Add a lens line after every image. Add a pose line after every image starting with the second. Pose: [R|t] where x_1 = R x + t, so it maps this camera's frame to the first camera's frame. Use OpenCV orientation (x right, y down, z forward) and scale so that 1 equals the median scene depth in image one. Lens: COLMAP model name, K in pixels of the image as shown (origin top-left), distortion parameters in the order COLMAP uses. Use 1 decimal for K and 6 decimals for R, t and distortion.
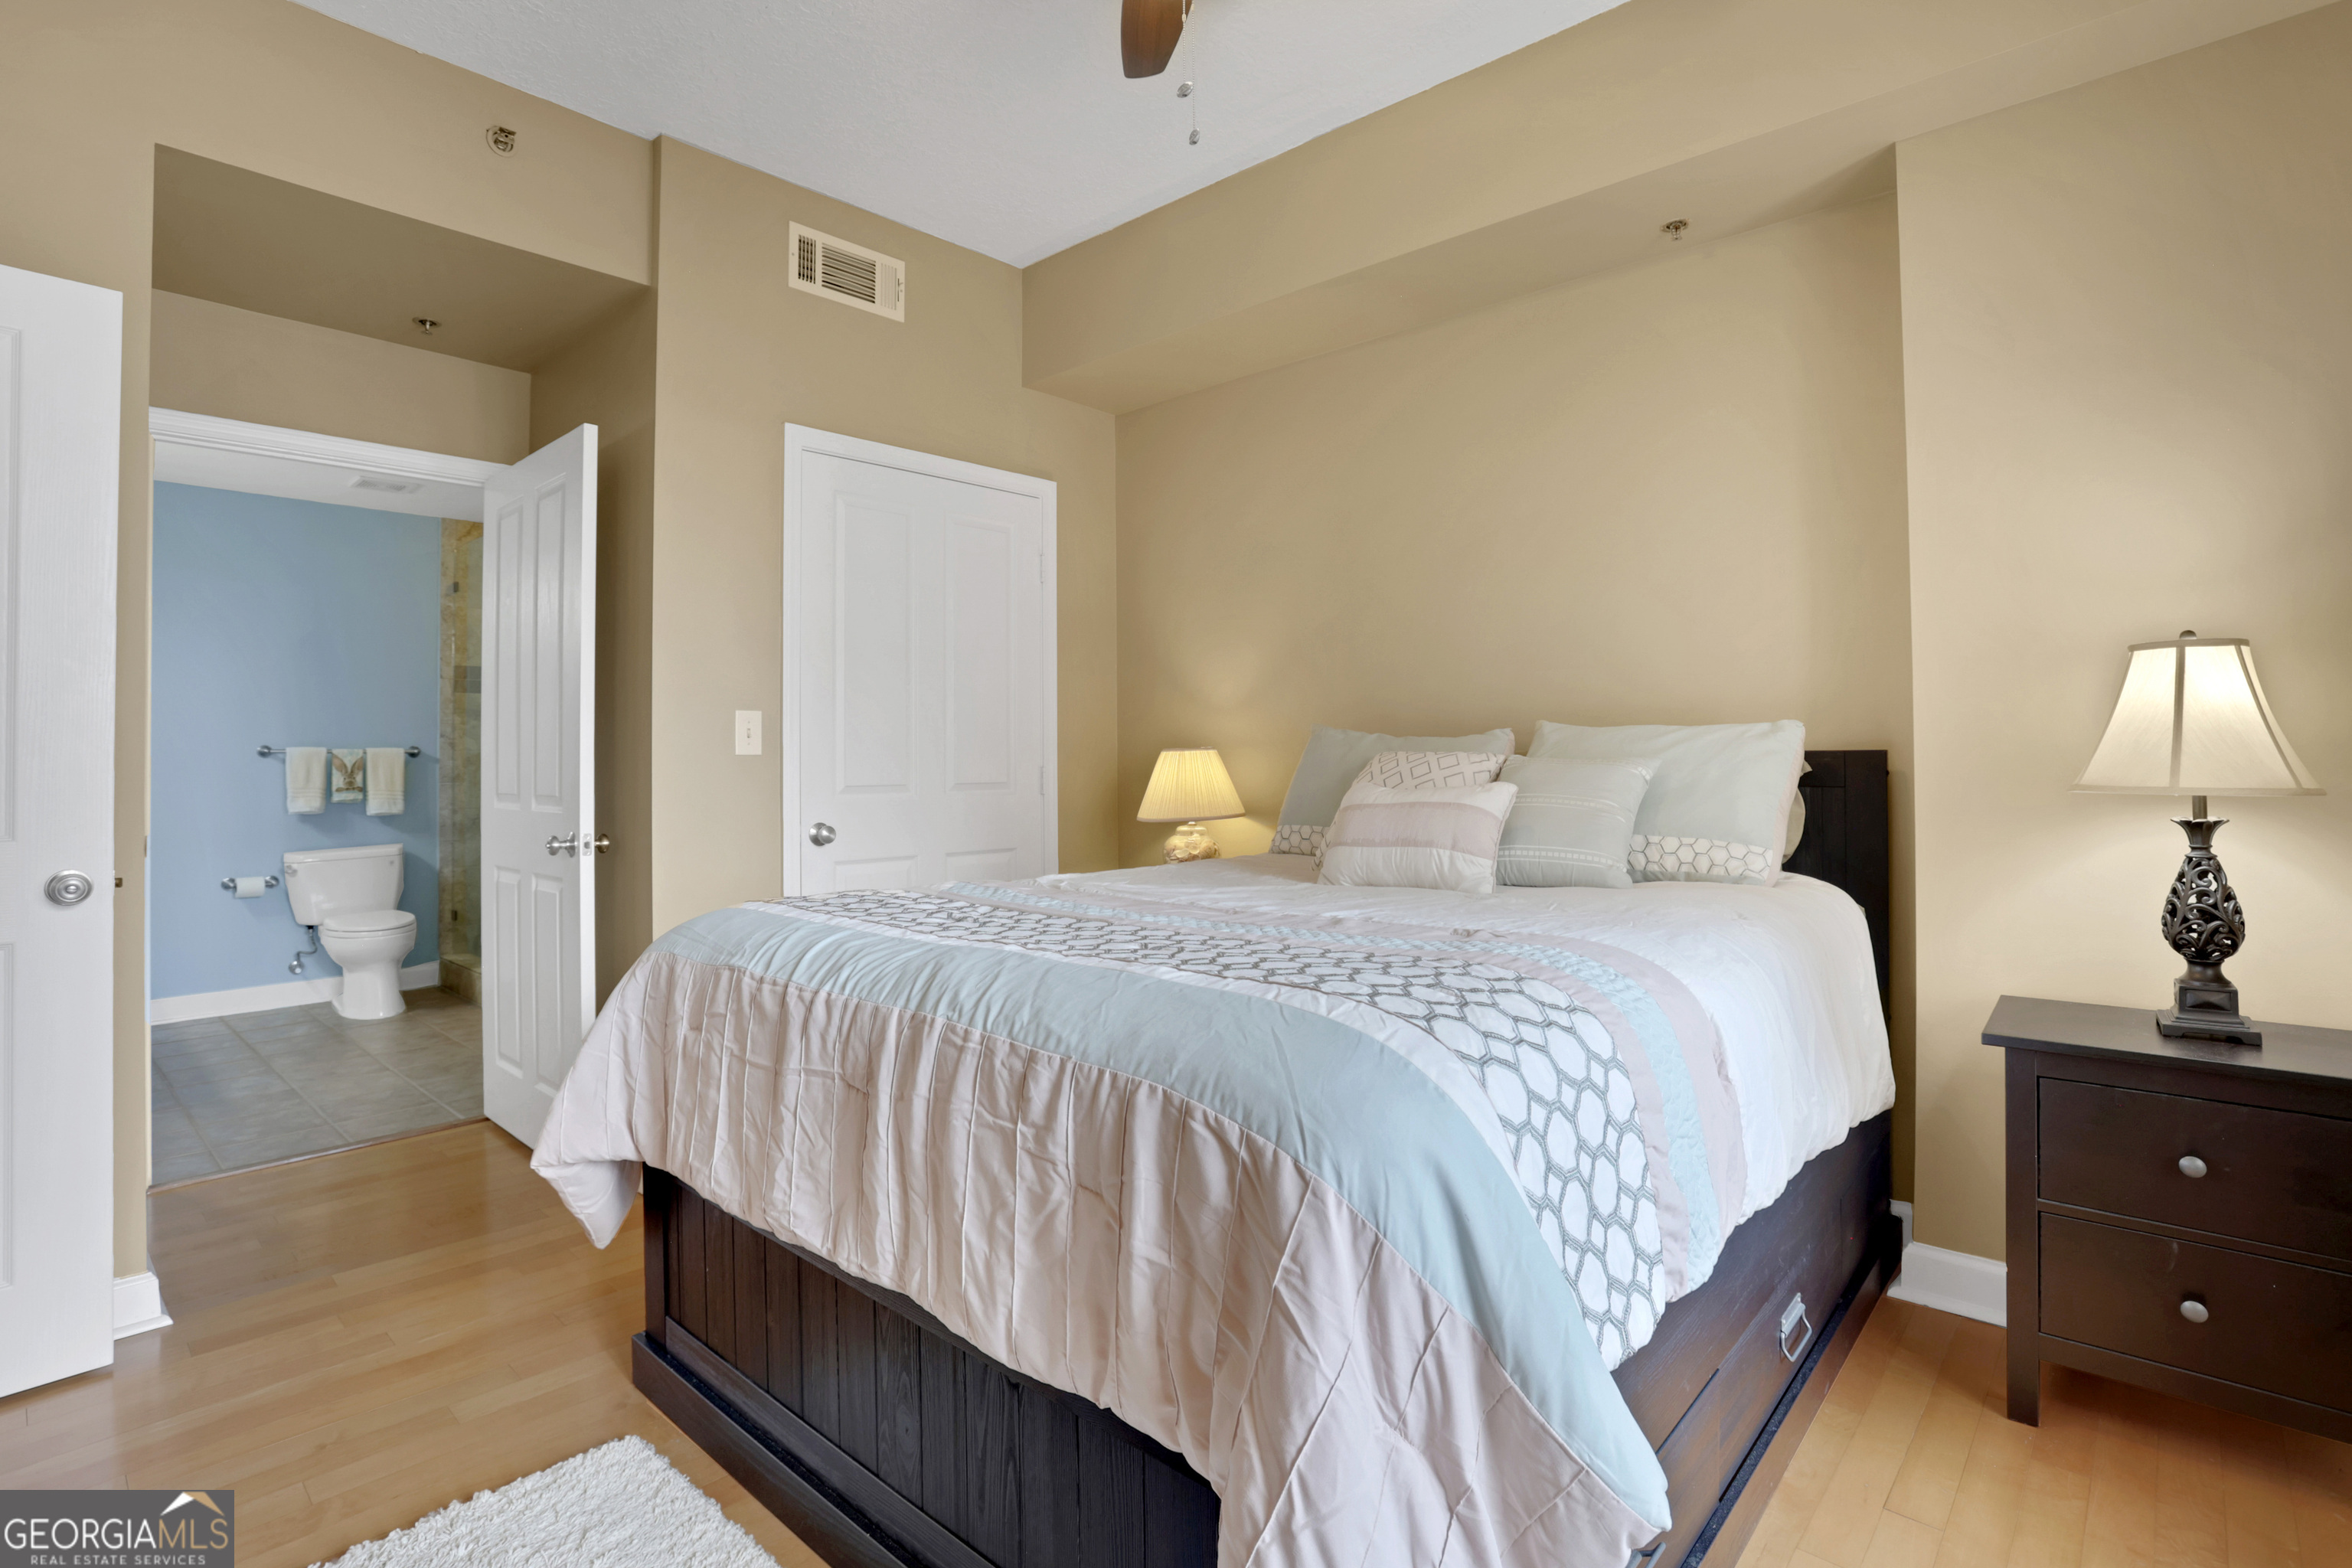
lens RADIAL K [[1102.3, 0, 1172.7], [0, 1102.3, 762.1], [0, 0, 1]] dist [-0.076306, 0.032377]
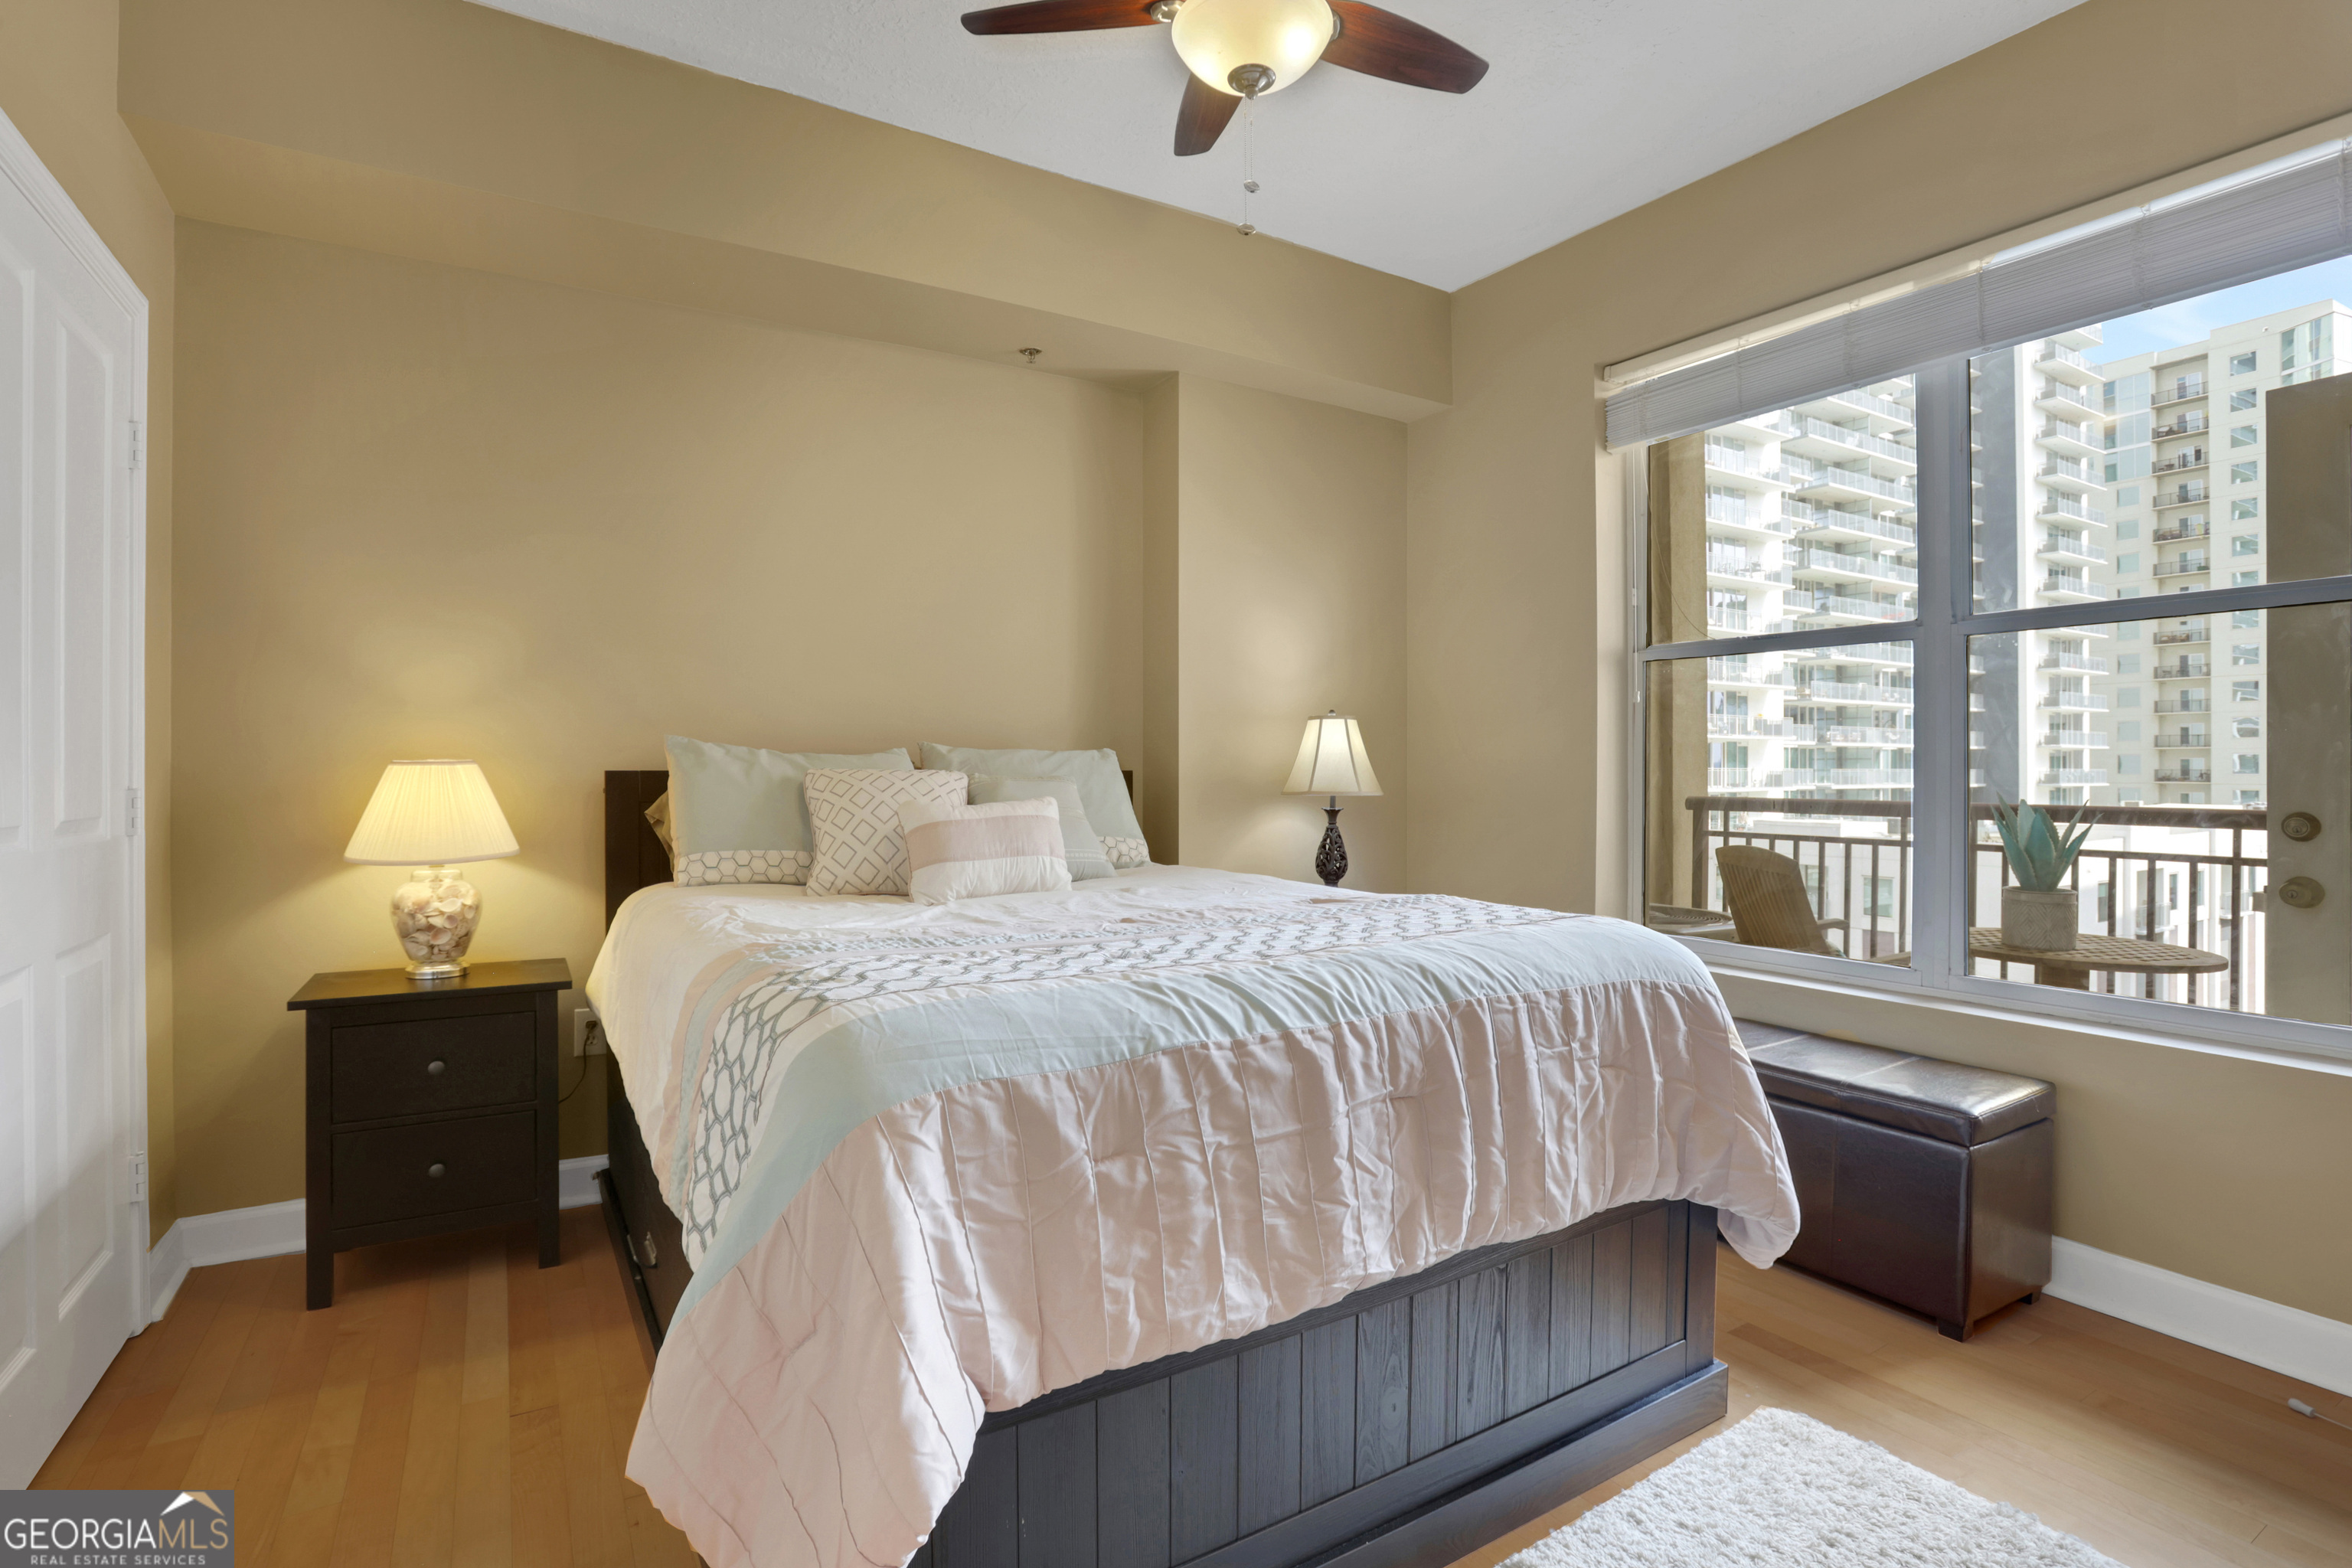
lens RADIAL K [[1102.3, 0, 1172.7], [0, 1102.3, 762.1], [0, 0, 1]] dist [-0.076306, 0.032377]
pose [[0.297277, 0.011854, 0.954718, -1.044340], [-0.001010, 0.999926, -0.012101, -0.005682], [-0.954791, 0.002633, 0.297267, 0.694449]]
